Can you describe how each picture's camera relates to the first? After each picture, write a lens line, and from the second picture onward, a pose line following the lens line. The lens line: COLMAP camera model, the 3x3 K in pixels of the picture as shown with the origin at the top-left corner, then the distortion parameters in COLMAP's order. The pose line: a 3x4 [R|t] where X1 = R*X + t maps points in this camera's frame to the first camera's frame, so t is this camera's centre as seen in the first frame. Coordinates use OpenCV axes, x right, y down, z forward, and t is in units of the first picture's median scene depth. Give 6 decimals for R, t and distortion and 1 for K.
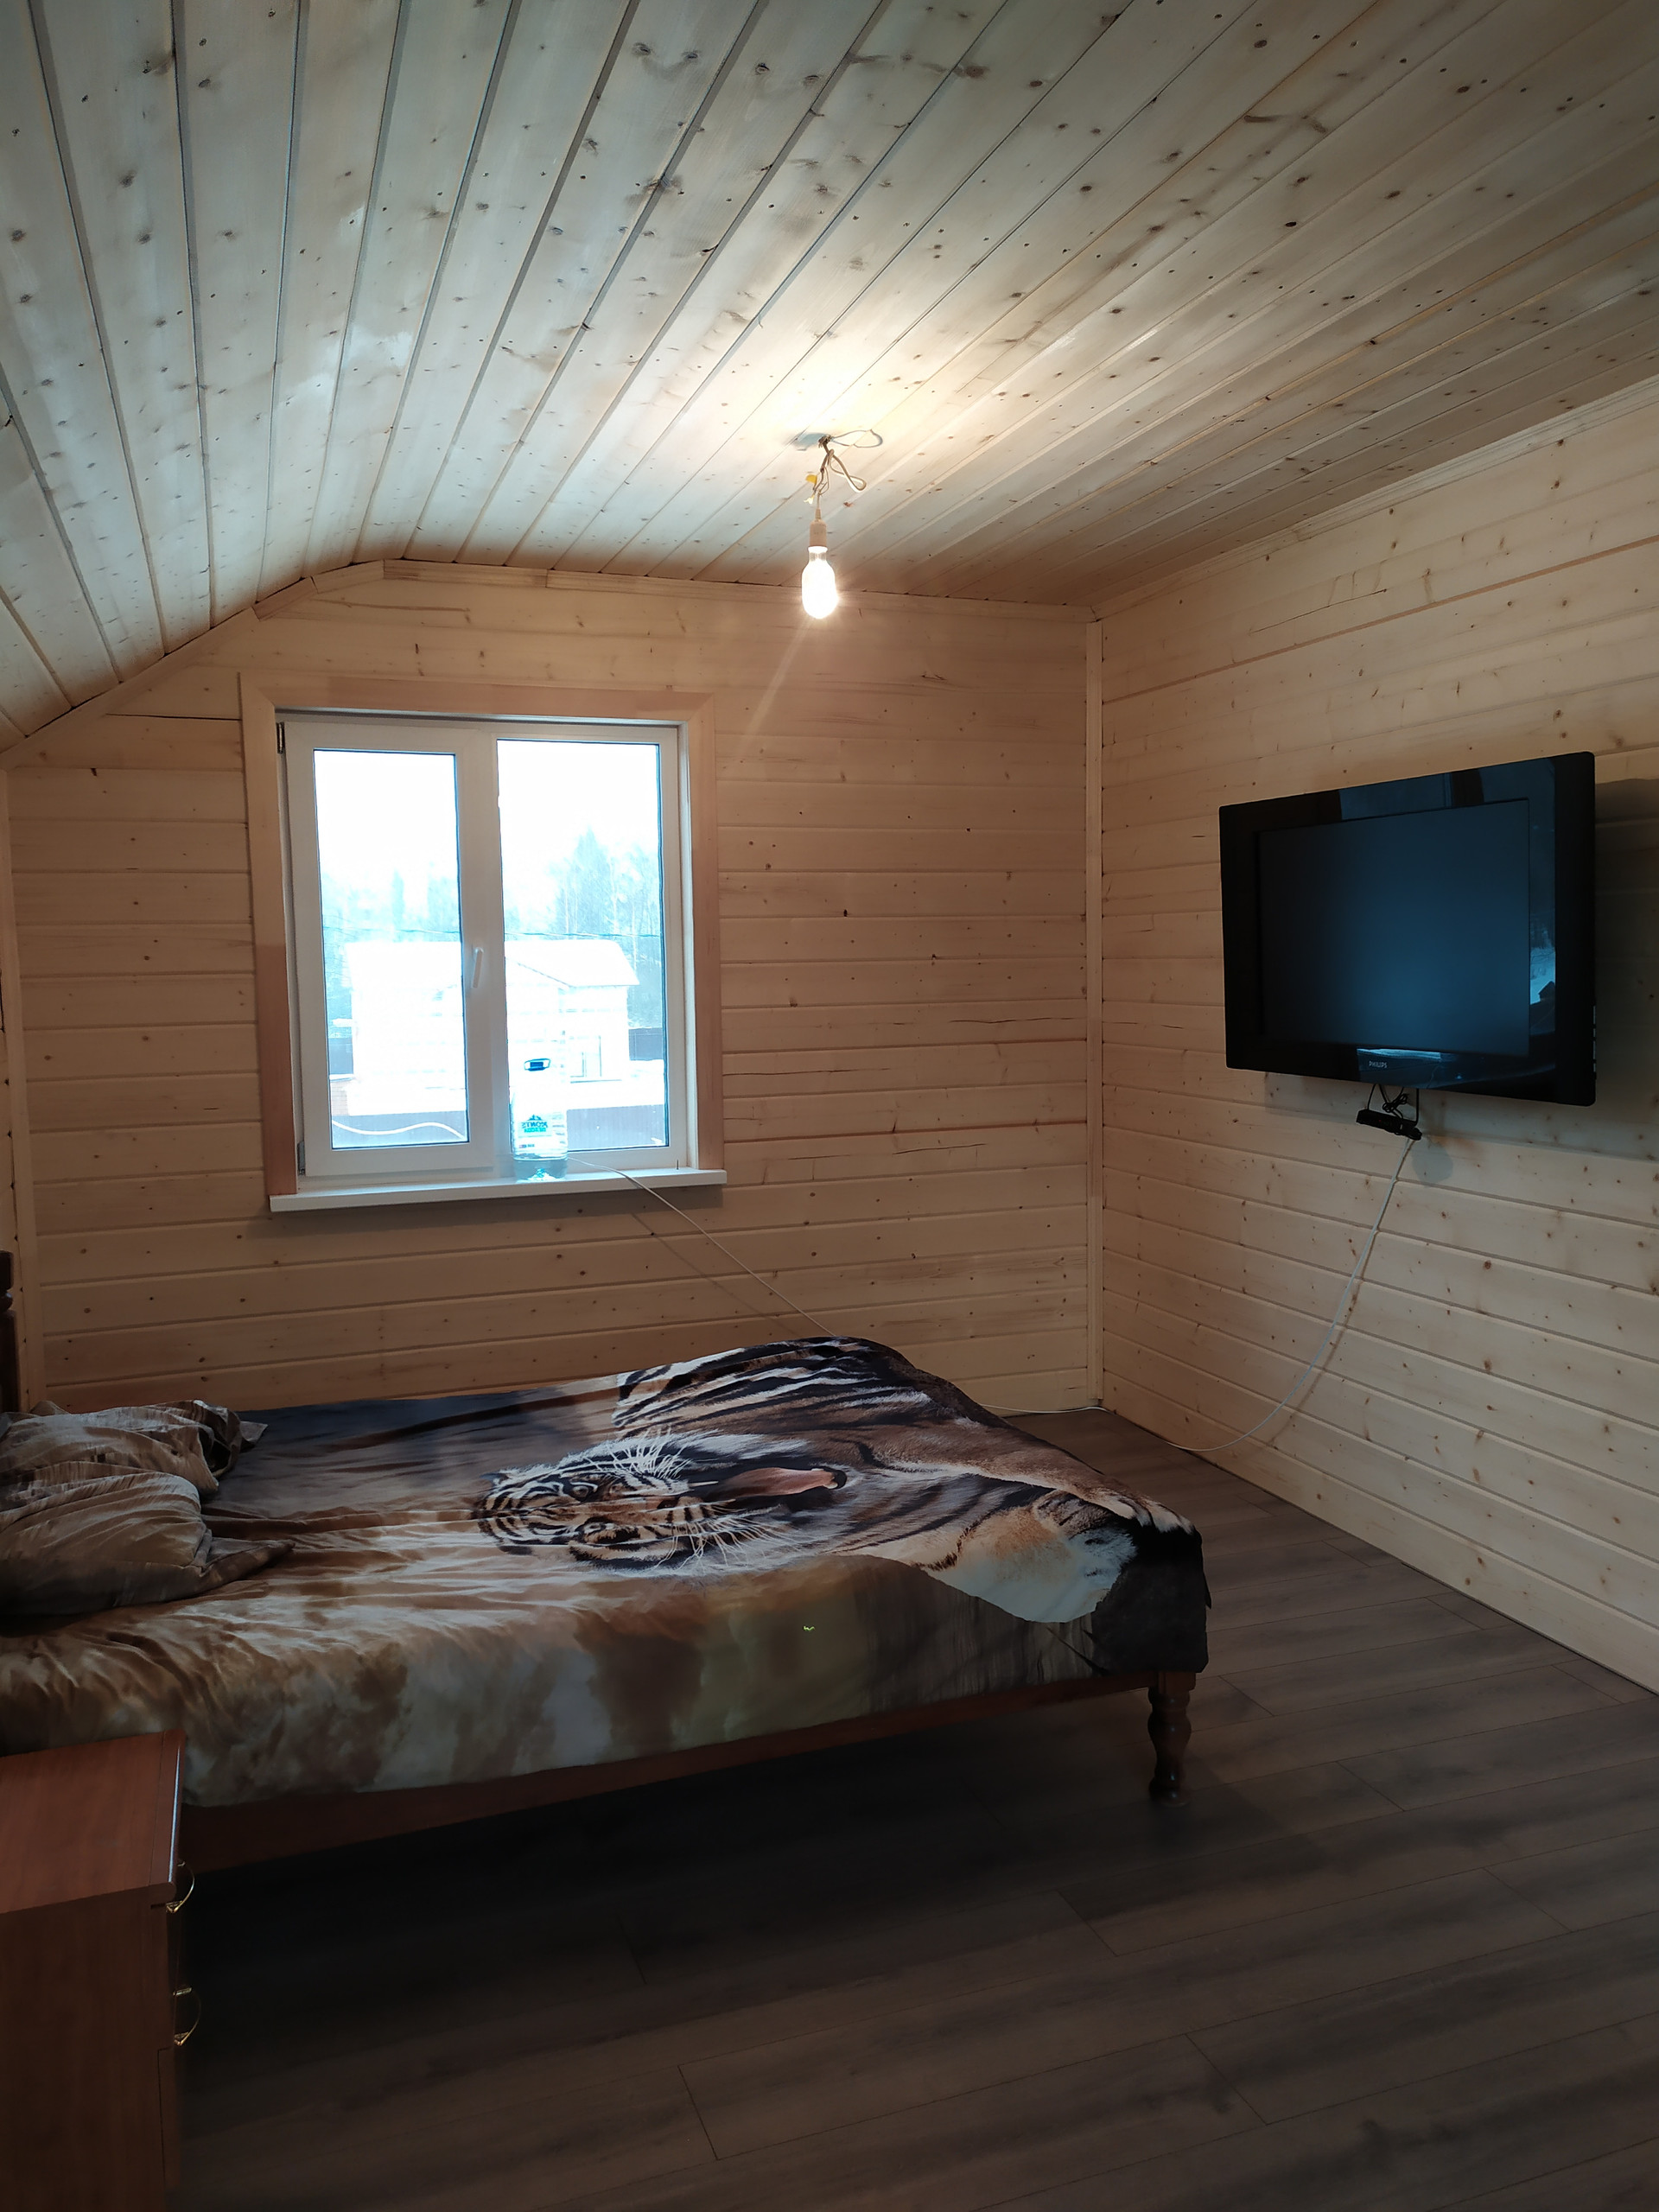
lens RADIAL K [[1653.6, 0, 807.1], [0, 1653.6, 1108.8], [0, 0, 1]] dist [0.074988, -0.058397]
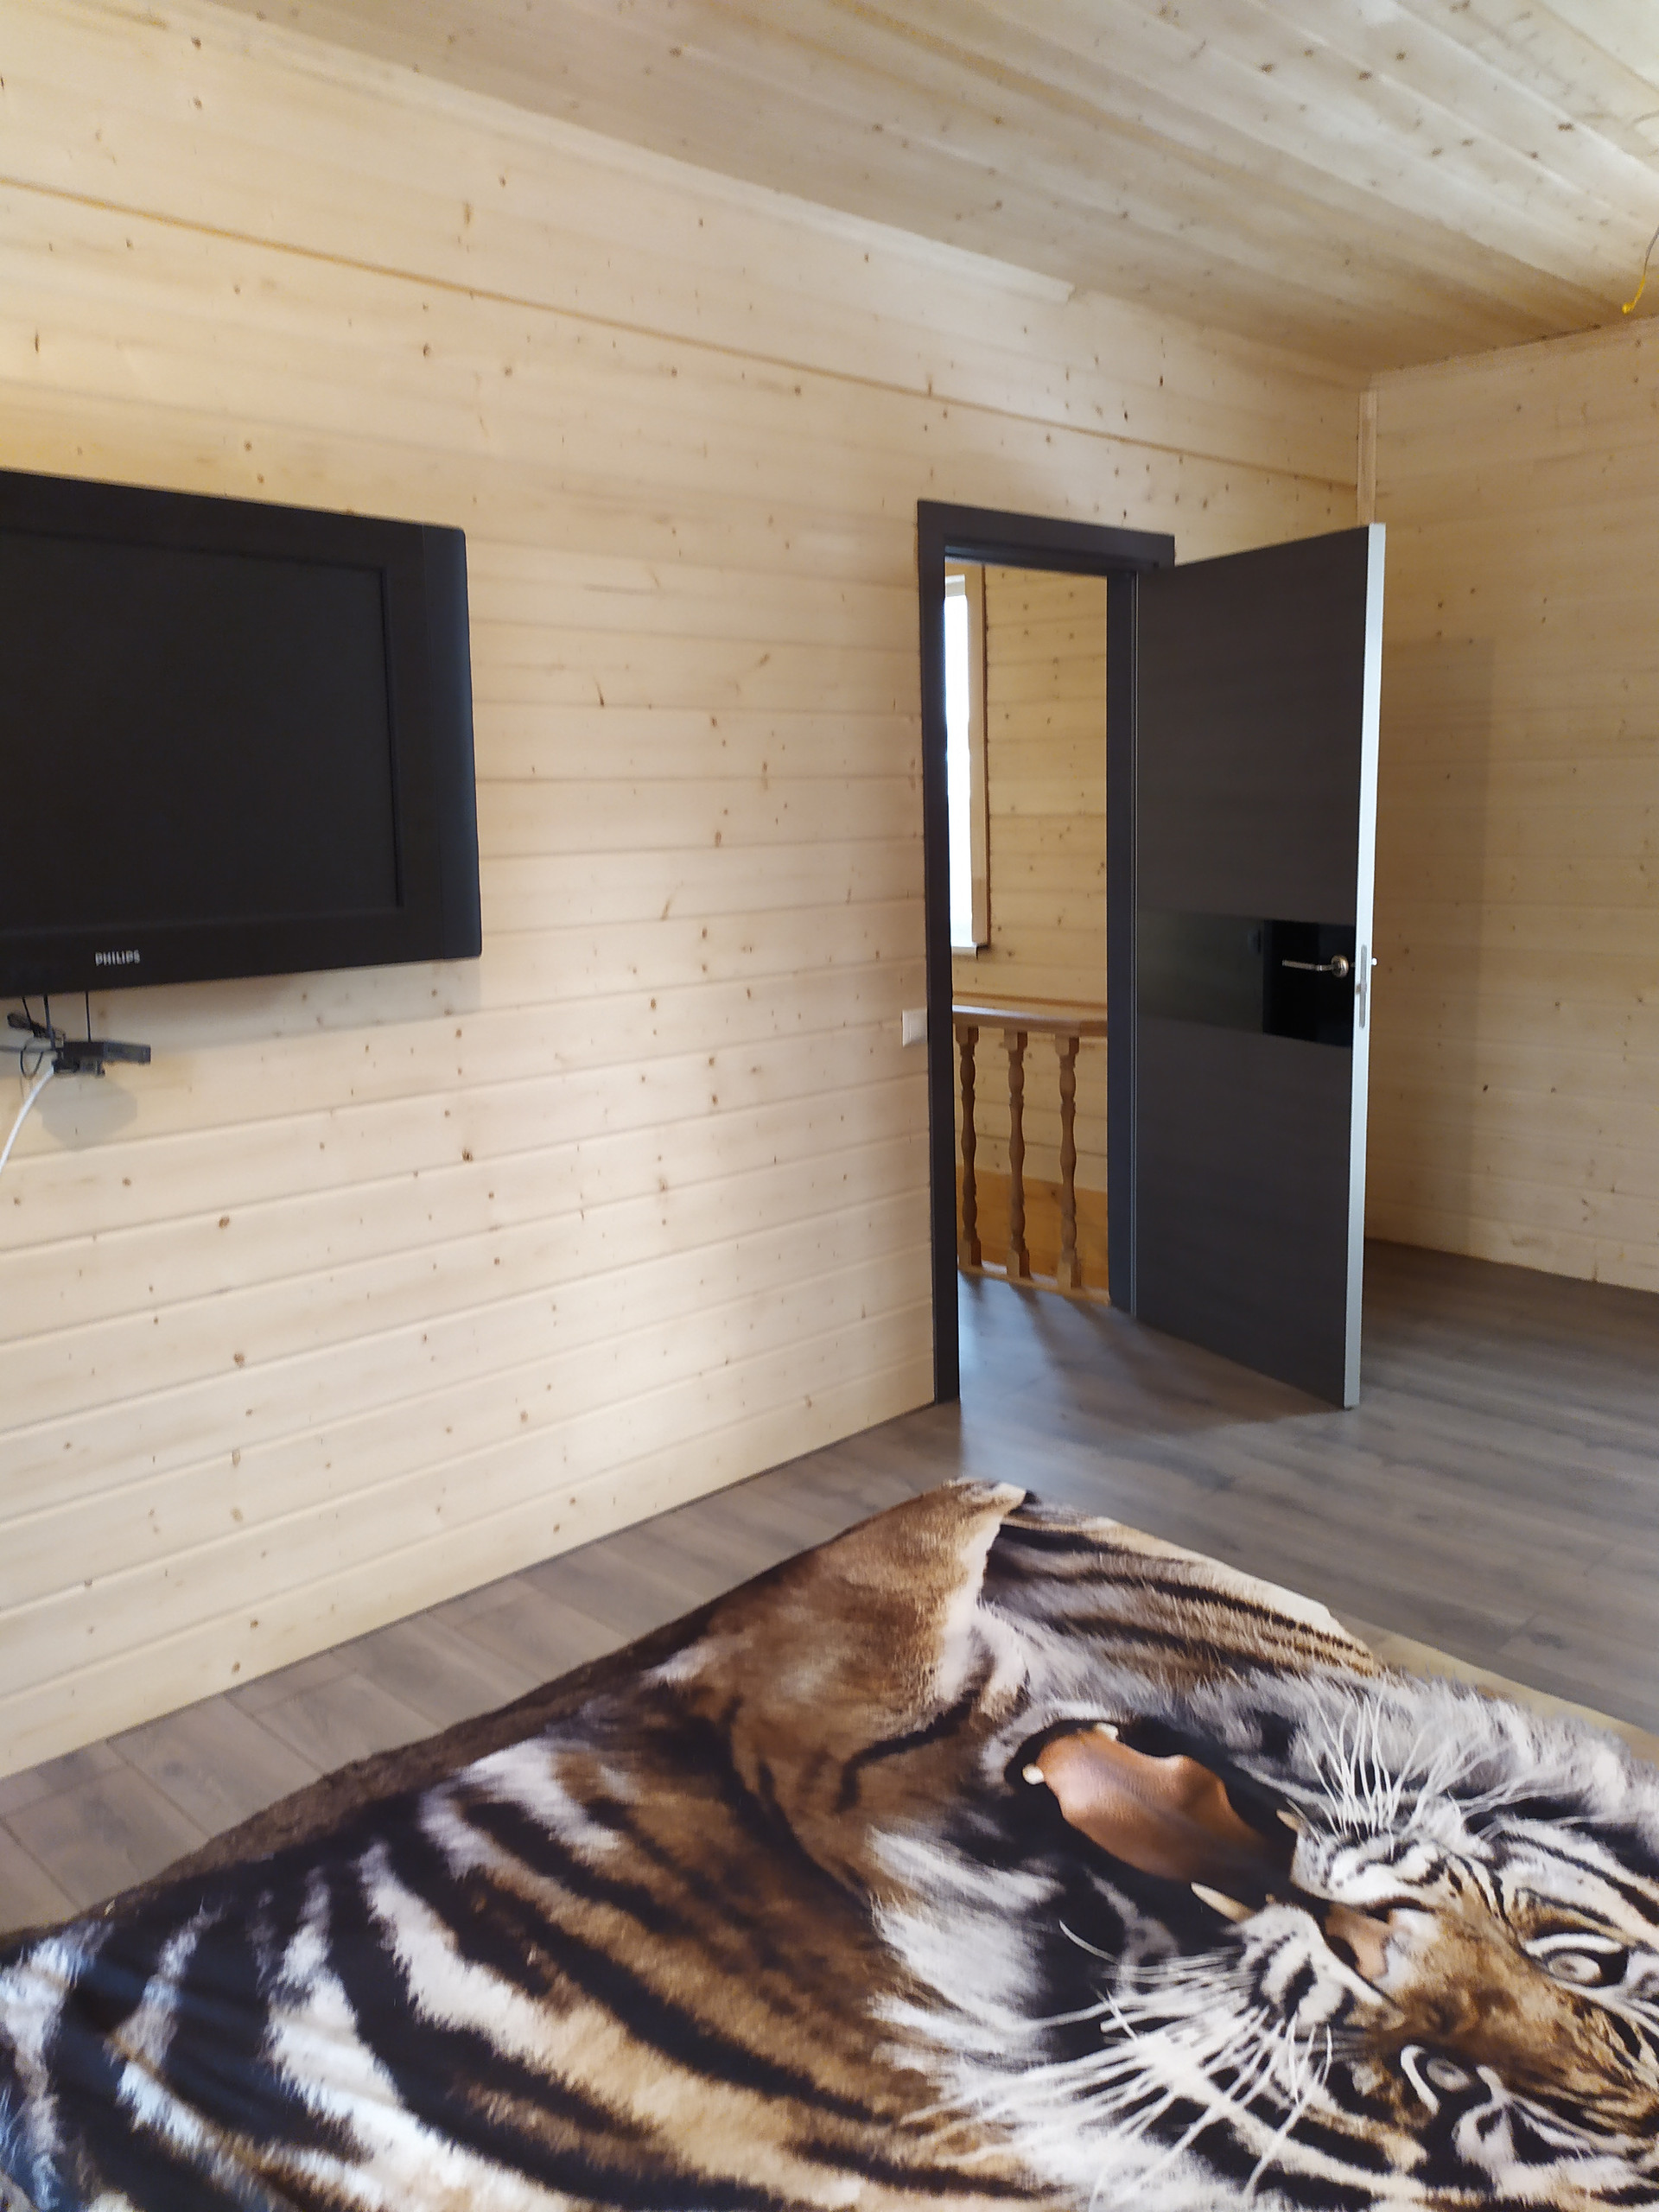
lens RADIAL K [[1653.6, 0, 852.7], [0, 1653.6, 1107.7], [0, 0, 1]] dist [0.074988, -0.058397]
pose [[-0.441823, -0.144304, 0.885420, -0.378576], [0.108960, 0.971039, 0.212628, -0.086419], [-0.890461, 0.190419, -0.413304, 1.201995]]
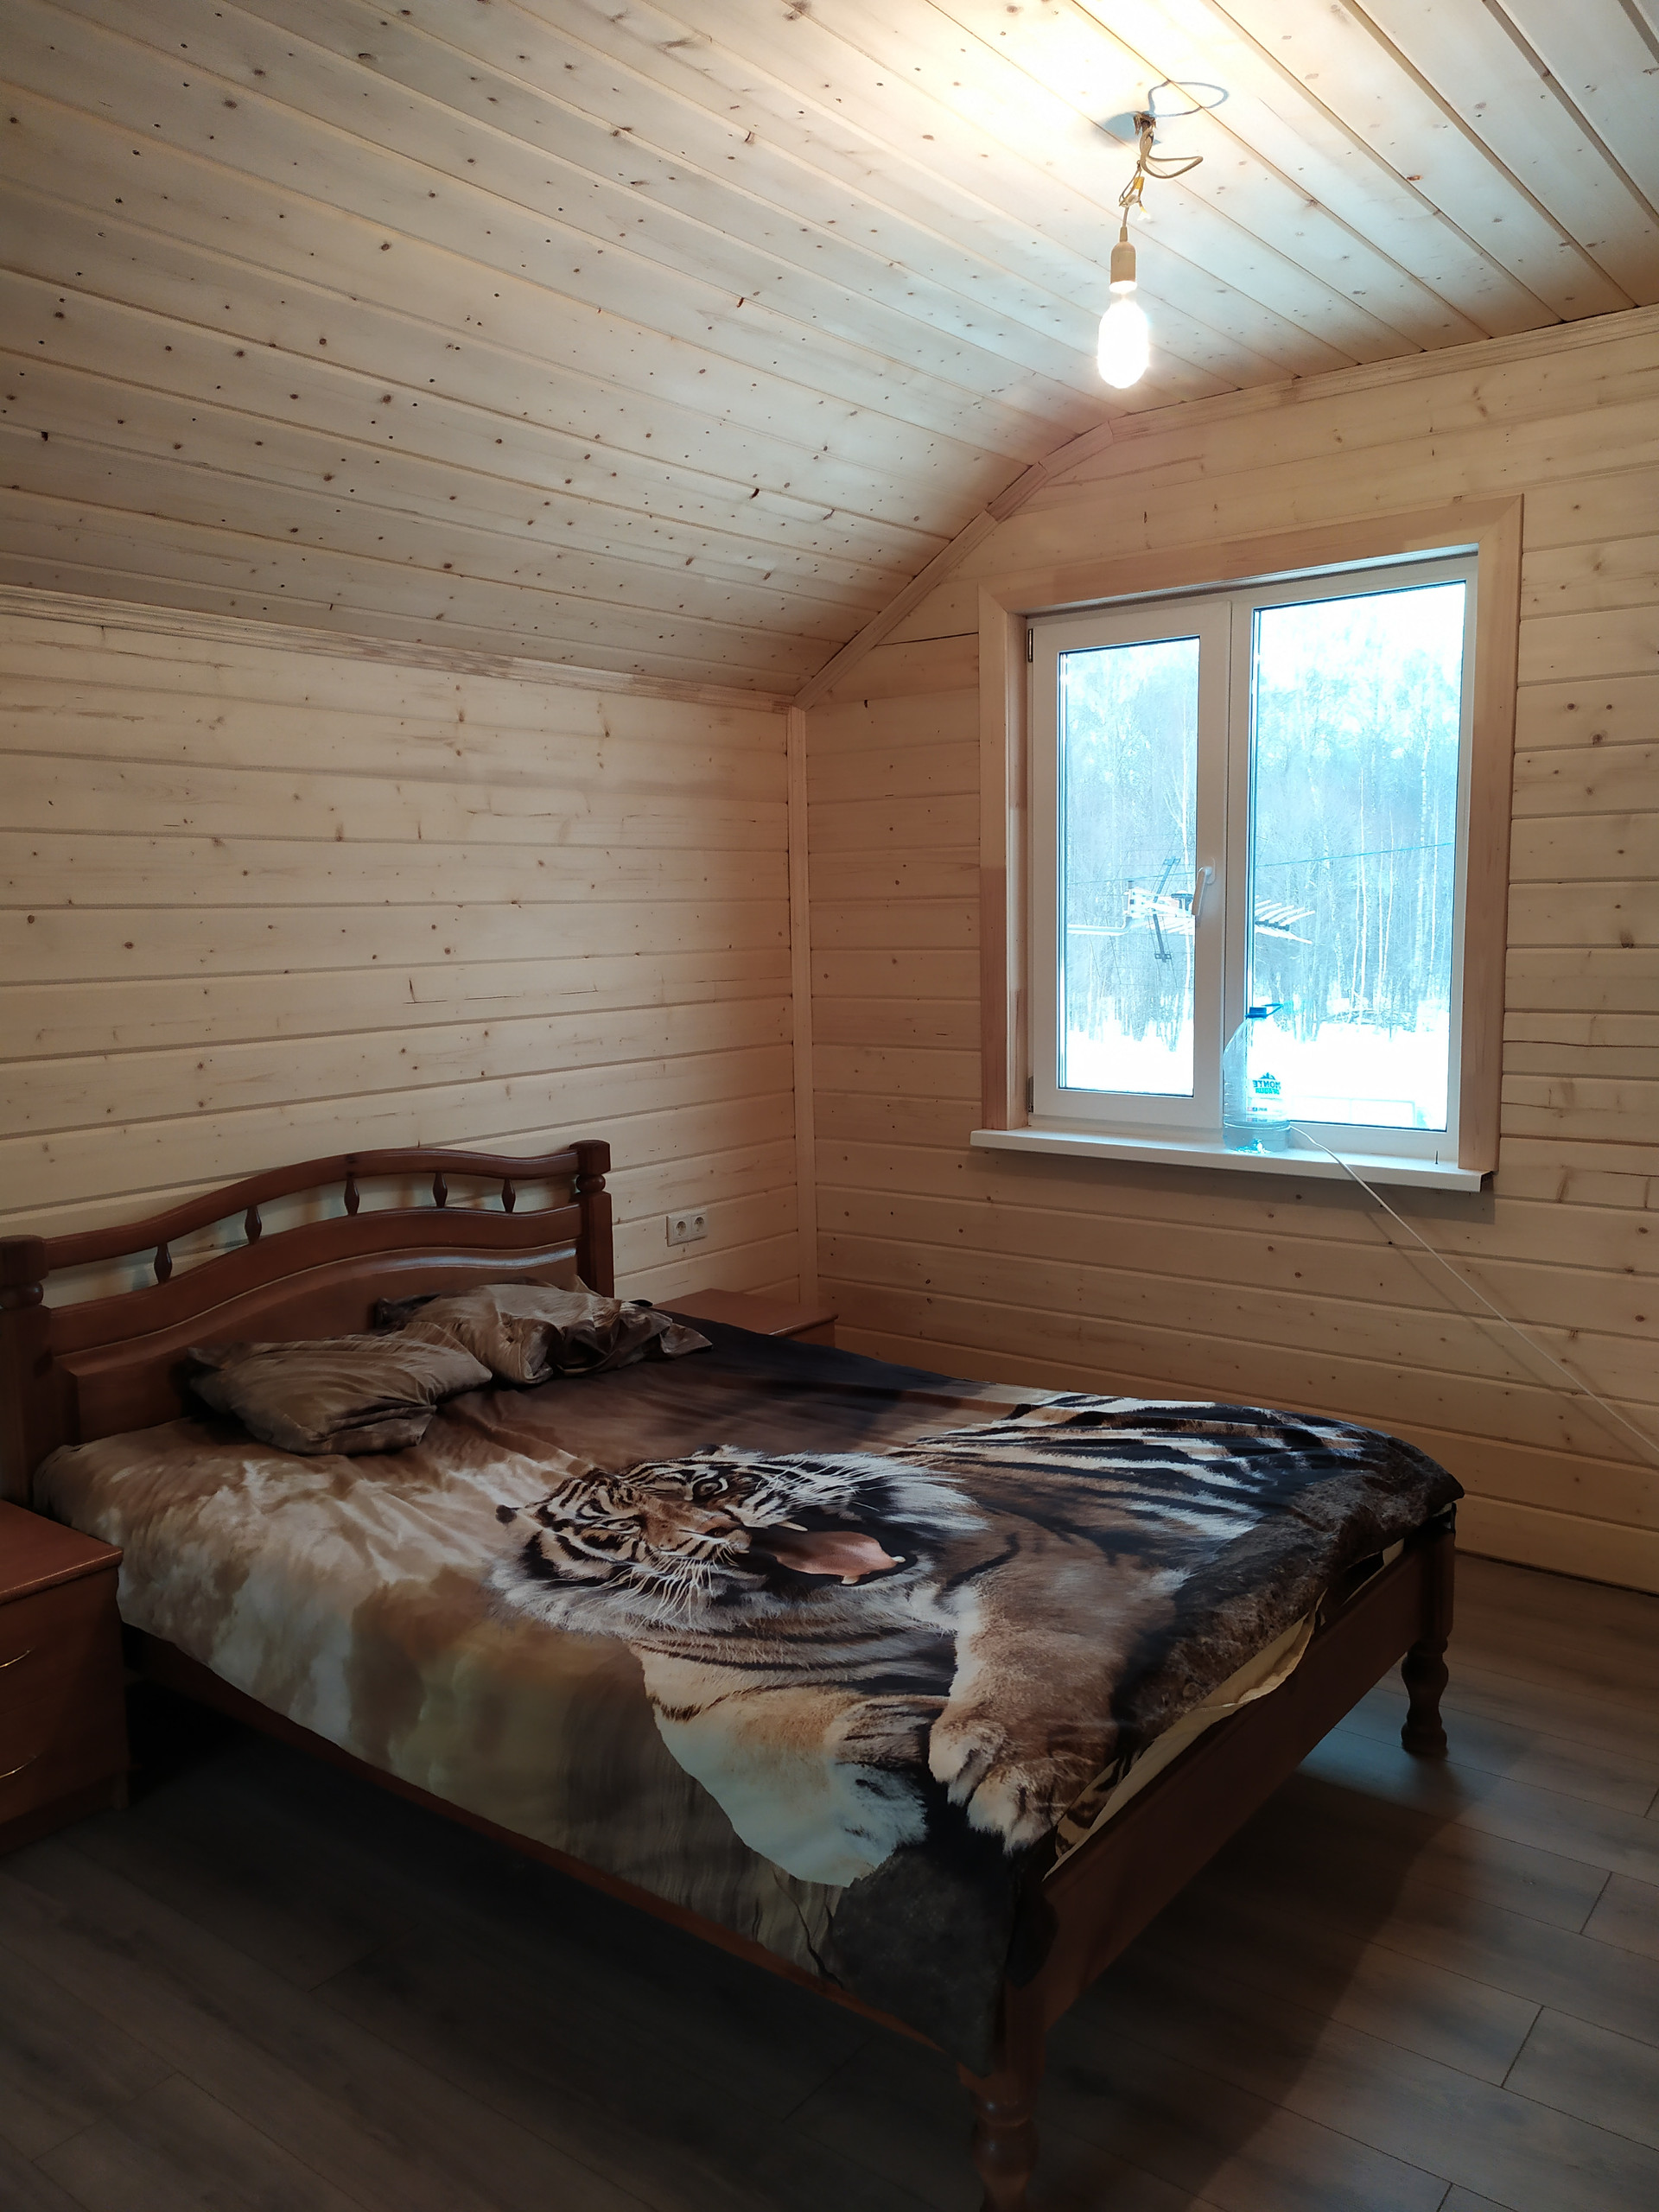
lens RADIAL K [[1653.6, 0, 842.6], [0, 1653.6, 1108.5], [0, 0, 1]] dist [0.074988, -0.058397]
pose [[0.543919, 0.110445, -0.831838, 0.594041], [-0.070469, 0.993811, 0.085873, -0.049943], [0.836174, 0.011910, 0.548335, 0.553276]]
